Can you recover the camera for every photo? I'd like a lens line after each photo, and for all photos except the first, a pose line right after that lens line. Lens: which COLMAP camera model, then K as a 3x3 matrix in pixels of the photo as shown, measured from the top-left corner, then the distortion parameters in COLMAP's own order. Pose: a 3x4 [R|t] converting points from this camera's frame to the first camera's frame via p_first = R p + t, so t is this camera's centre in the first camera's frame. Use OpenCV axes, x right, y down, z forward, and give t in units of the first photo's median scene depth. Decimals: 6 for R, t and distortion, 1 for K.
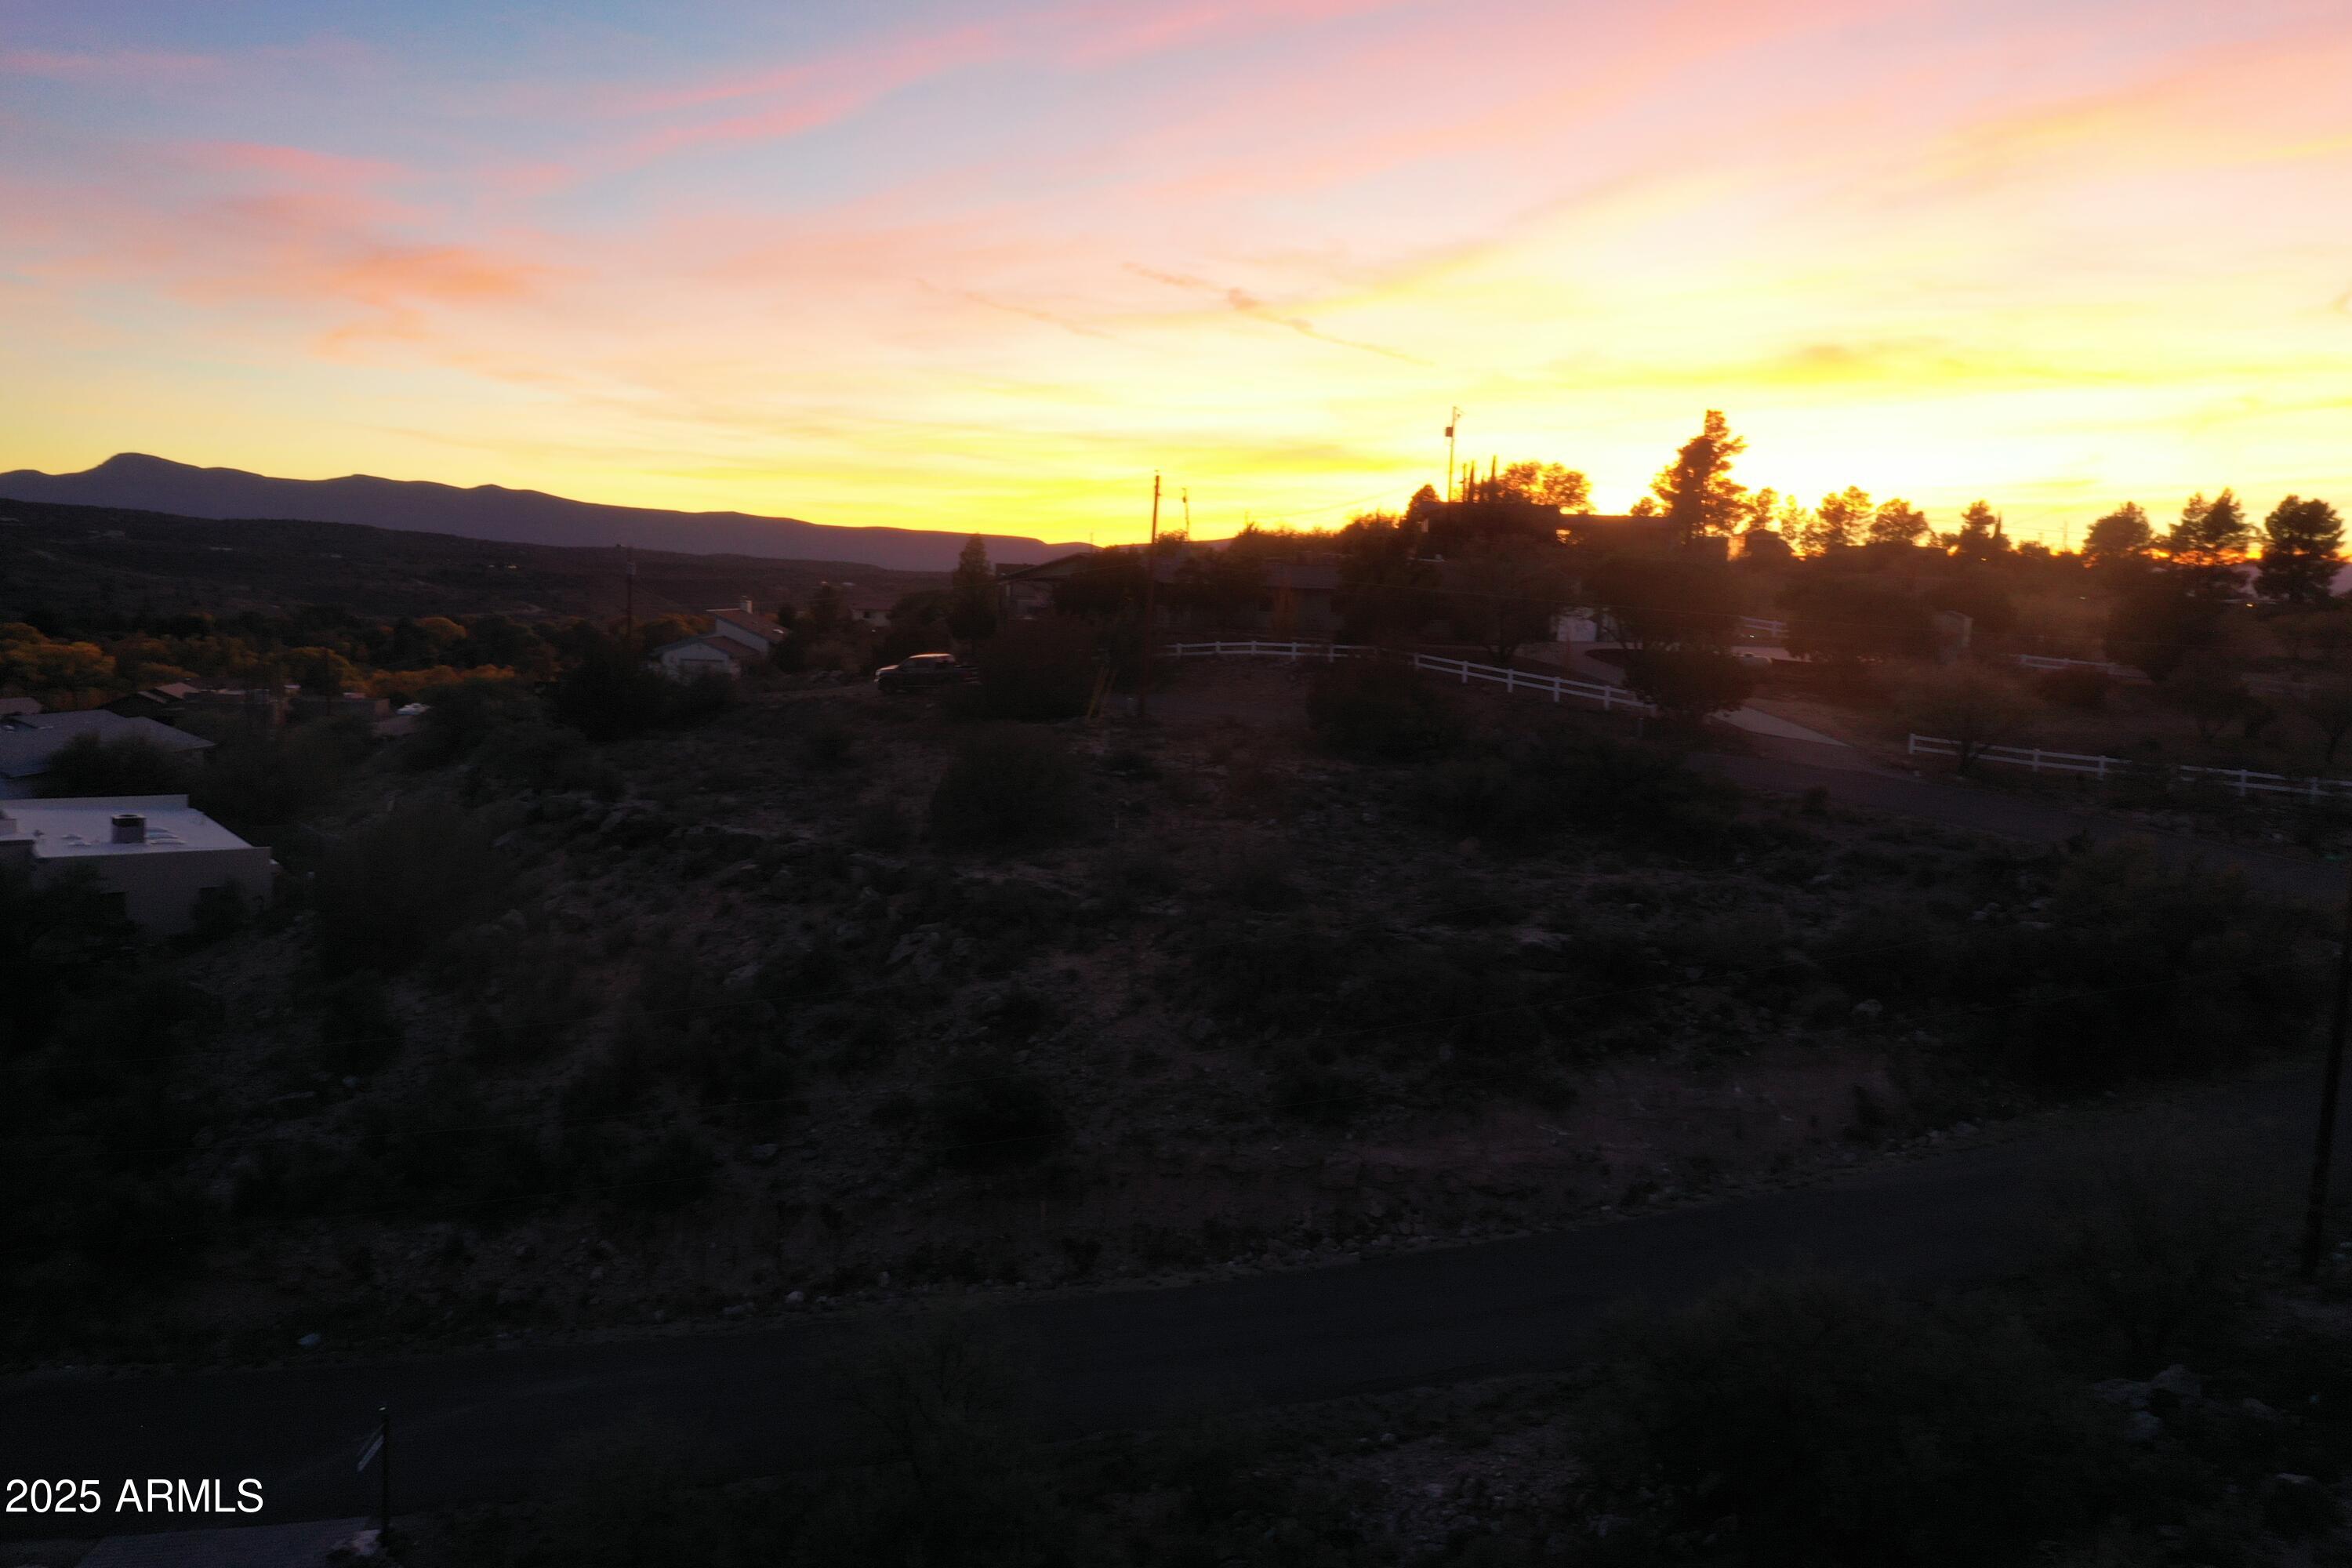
lens RADIAL K [[1848.1, 0, 1172.0], [0, 1848.1, 782.6], [0, 0, 1]] dist [0.002787, -0.004287]
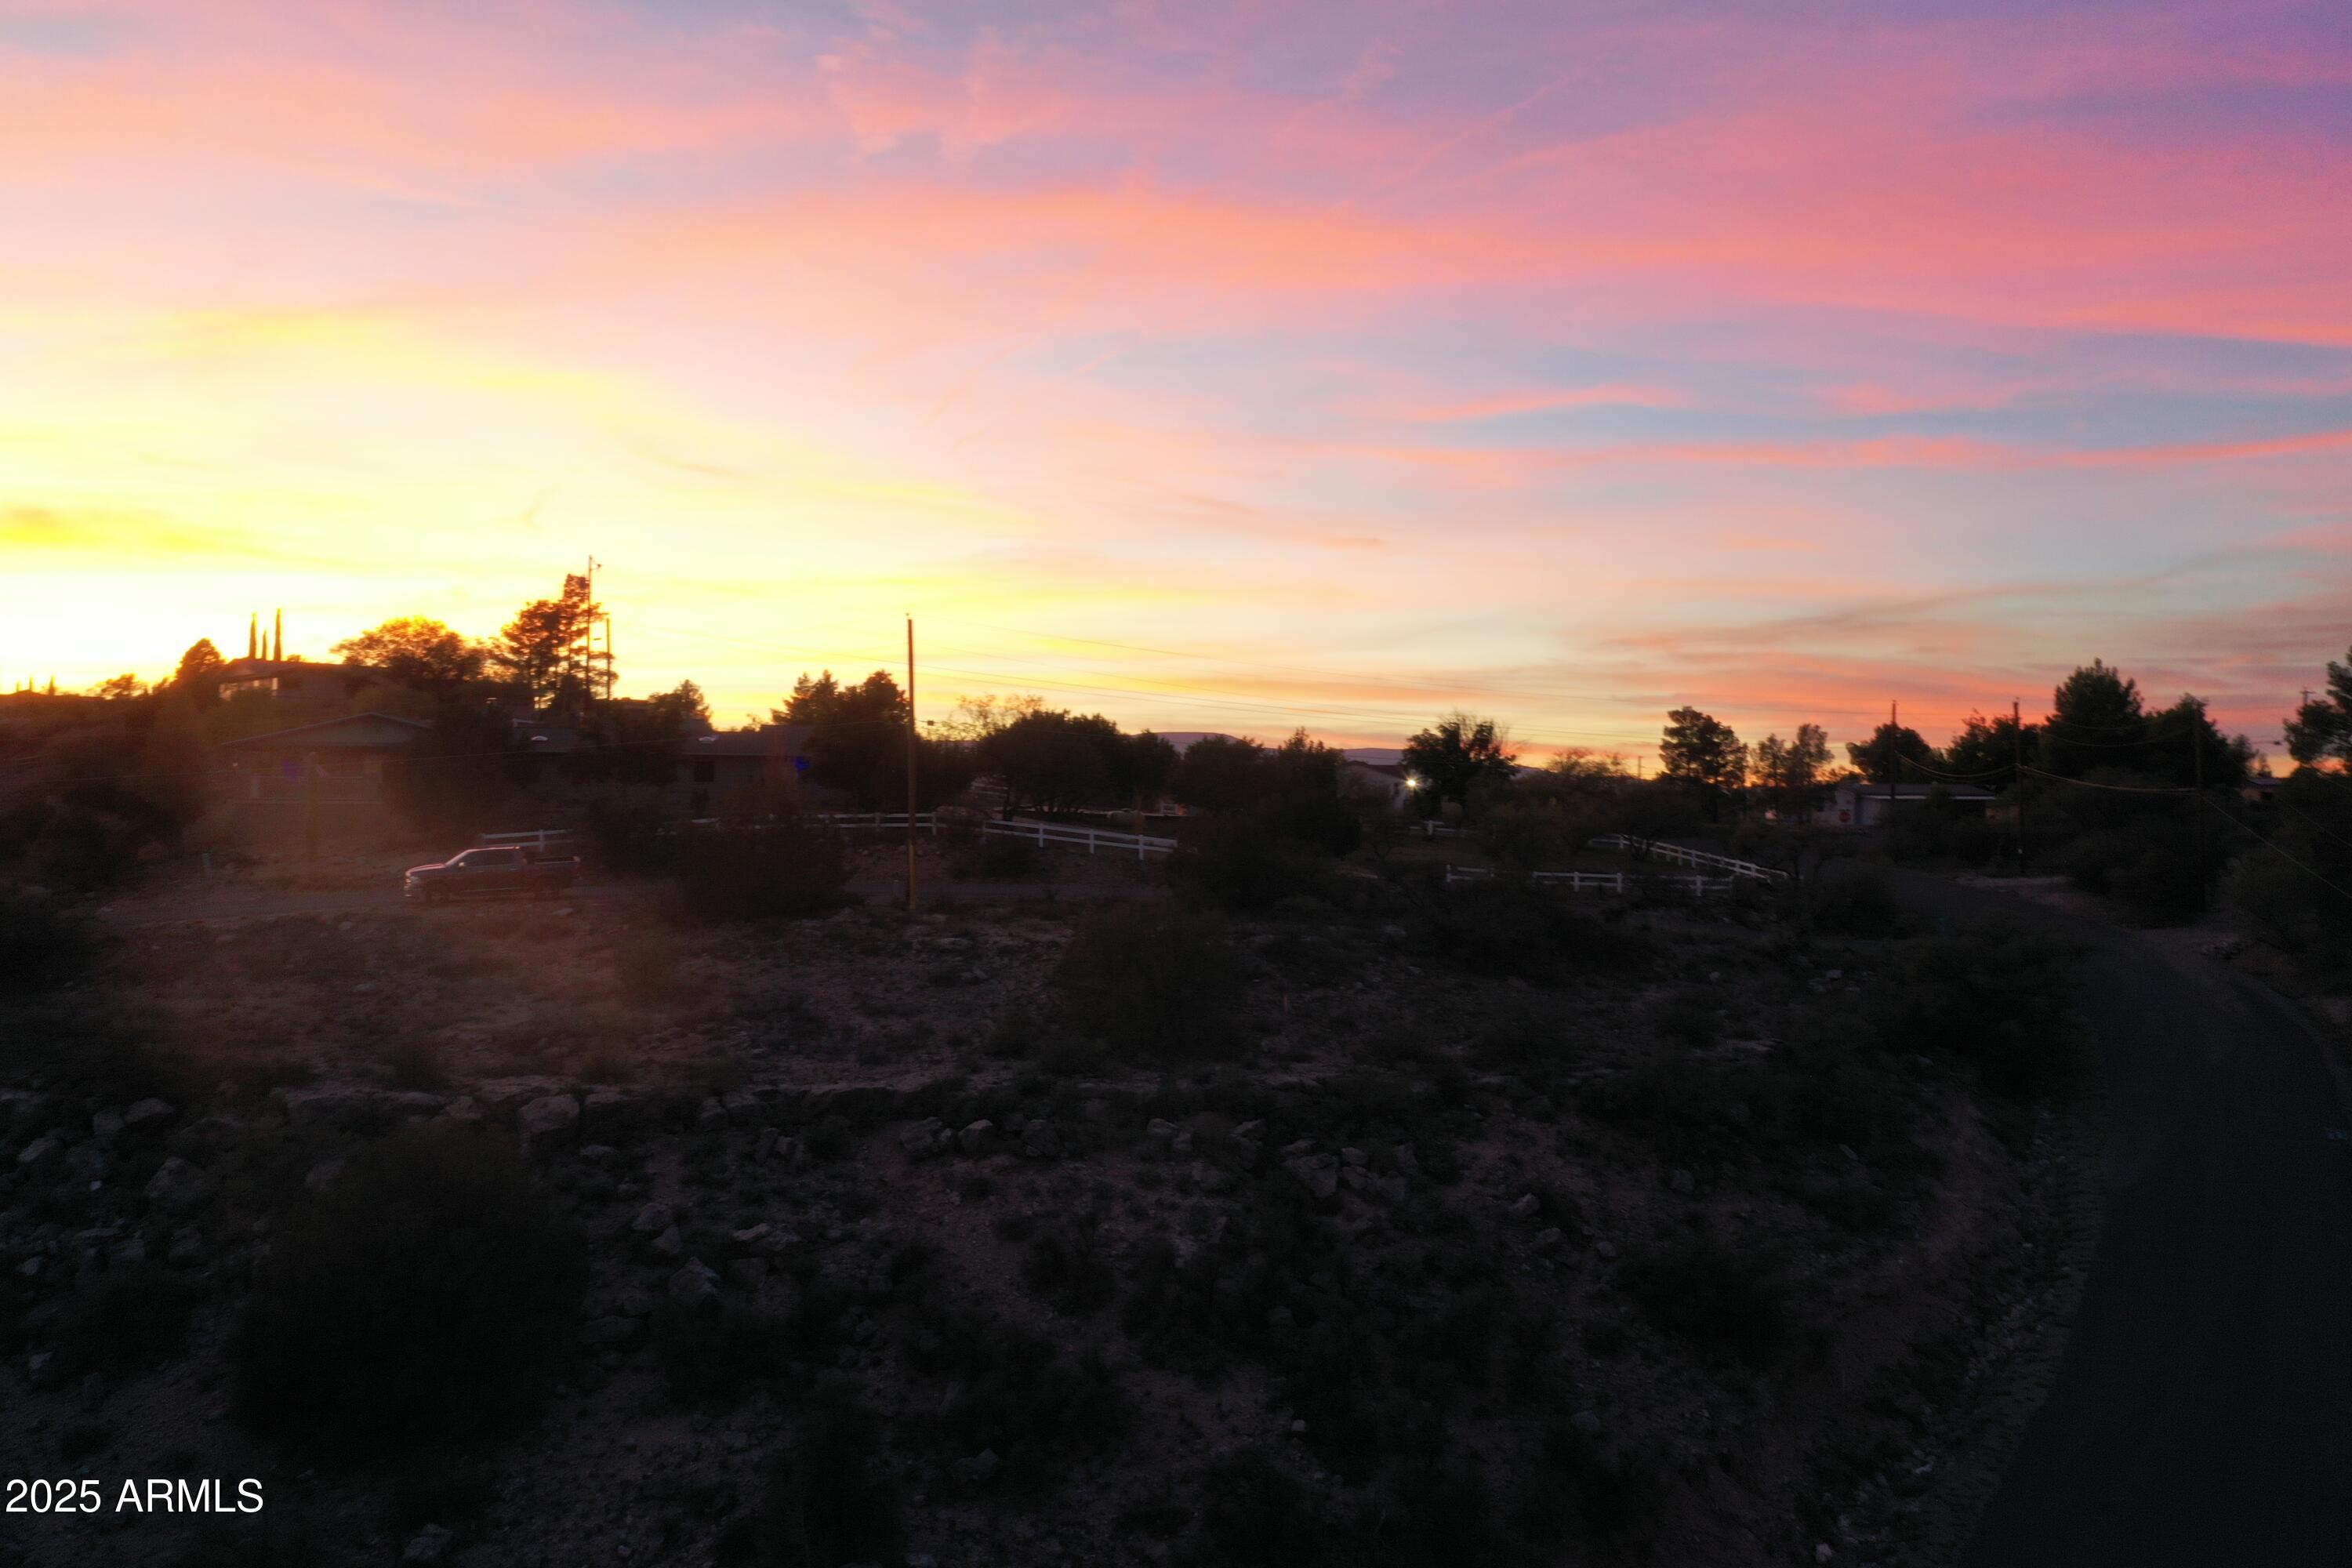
lens RADIAL K [[1848.1, 0, 1162.6], [0, 1848.1, 788.7], [0, 0, 1]] dist [0.002787, -0.004287]
pose [[0.632477, -0.026754, 0.774117, -0.863649], [0.098697, 0.994041, -0.046284, -0.051774], [-0.768265, 0.105677, 0.631349, 0.542186]]
